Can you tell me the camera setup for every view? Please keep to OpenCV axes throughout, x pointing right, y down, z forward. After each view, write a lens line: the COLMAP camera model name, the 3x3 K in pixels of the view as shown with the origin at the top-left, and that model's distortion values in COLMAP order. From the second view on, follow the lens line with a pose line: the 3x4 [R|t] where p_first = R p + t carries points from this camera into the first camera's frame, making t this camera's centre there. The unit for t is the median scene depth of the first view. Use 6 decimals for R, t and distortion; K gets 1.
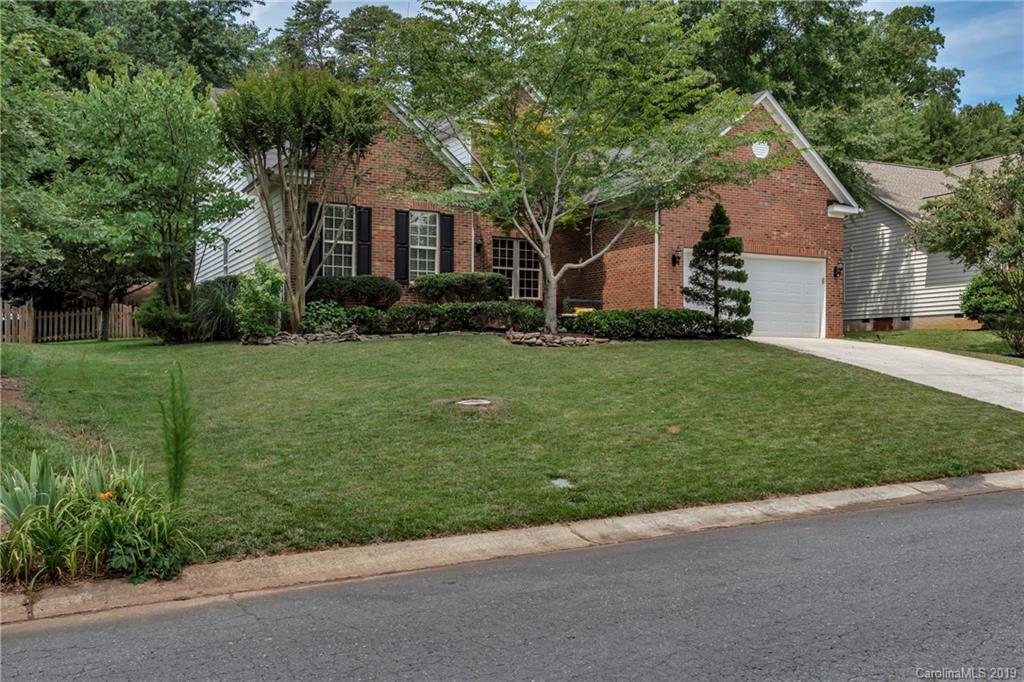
lens RADIAL K [[900.6, 0, 514.9], [0, 900.6, 338.3], [0, 0, 1]] dist [0.006731, 0.003351]
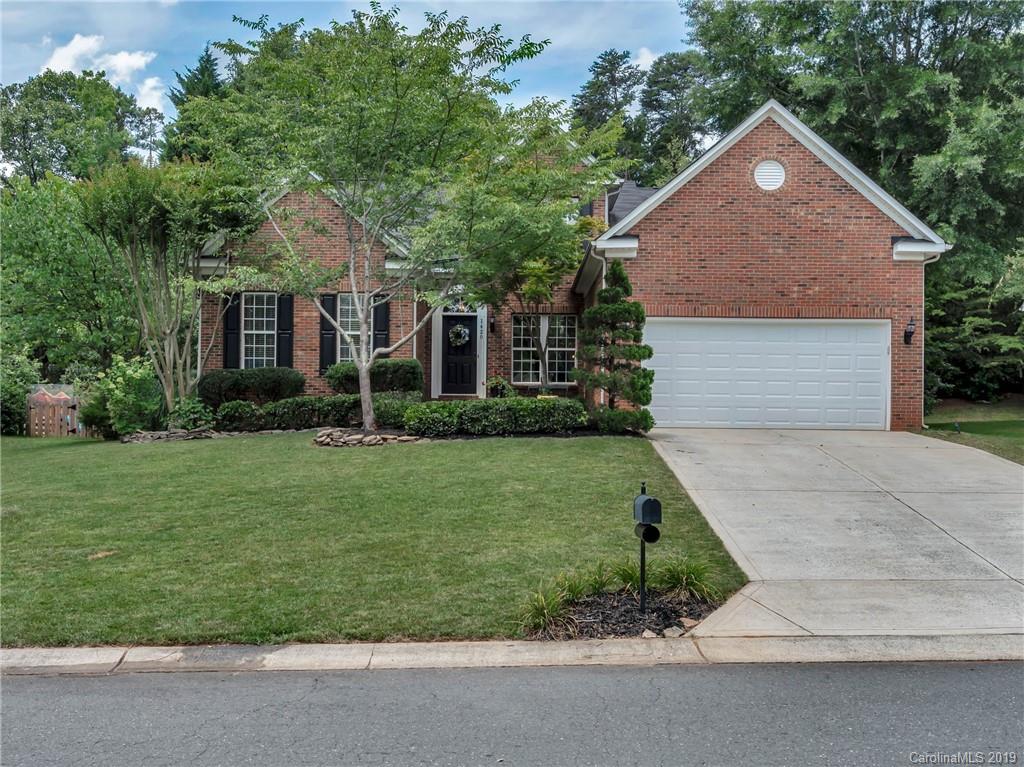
lens RADIAL K [[1006.4, 0, 510.1], [0, 1006.4, 388.1], [0, 0, 1]] dist [-0.008553, 0.000000]
pose [[0.887109, -0.022338, -0.461019, 0.457769], [0.006473, 0.999332, -0.035964, -0.007835], [0.461514, 0.028920, 0.886661, 0.167288]]
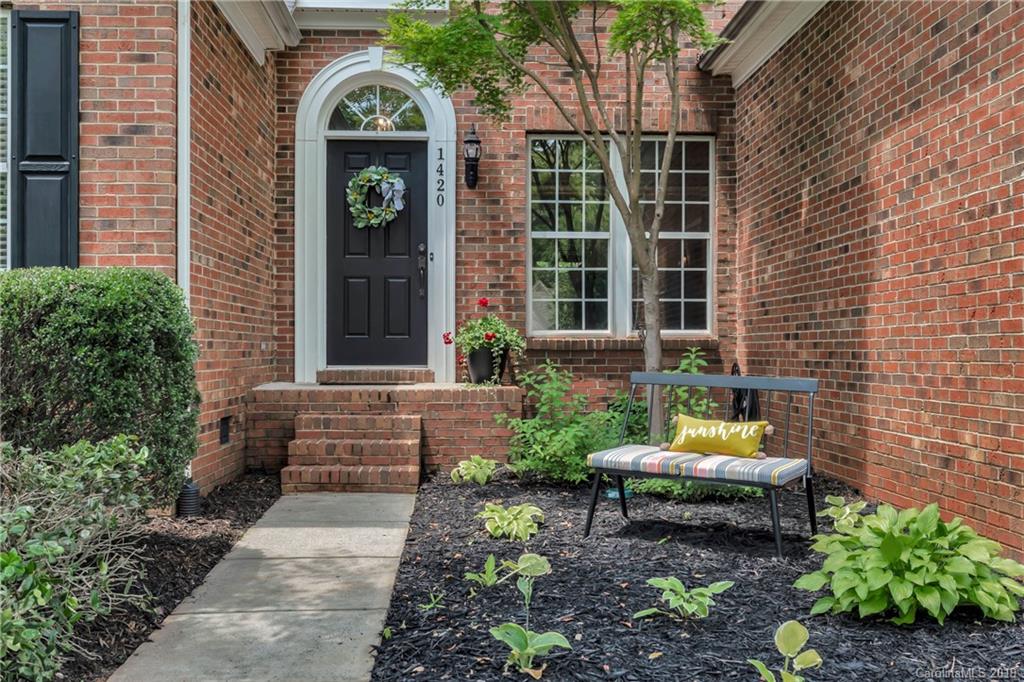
lens RADIAL K [[1075.5, 0, 516.5], [0, 1075.5, 341.0], [0, 0, 1]] dist [0.007345, 0.000000]
pose [[0.908070, -0.008535, -0.418731, 0.132578], [0.014869, 0.999819, 0.011866, -0.053033], [0.418554, -0.017002, 0.908033, 0.746124]]
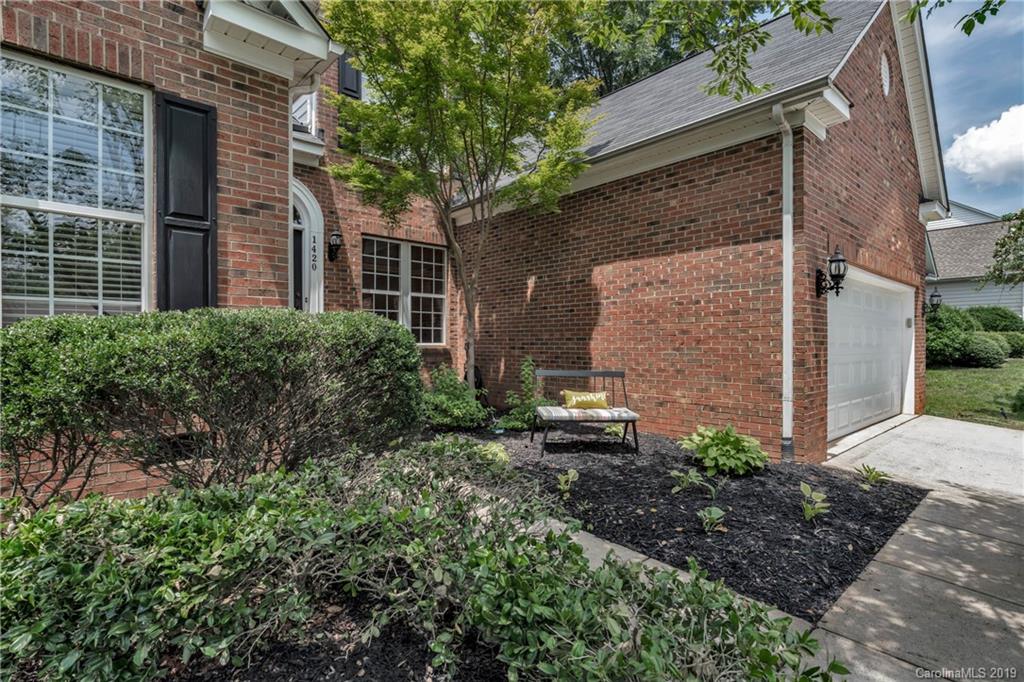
lens RADIAL K [[497.4, 0, 507.4], [0, 497.4, 341.9], [0, 0, 1]] dist [-0.004228, 0.000057]
pose [[0.969240, -0.005366, 0.246060, -0.015218], [-0.000270, 0.999738, 0.022867, -0.060779], [-0.246118, -0.022230, 0.968985, 0.763385]]
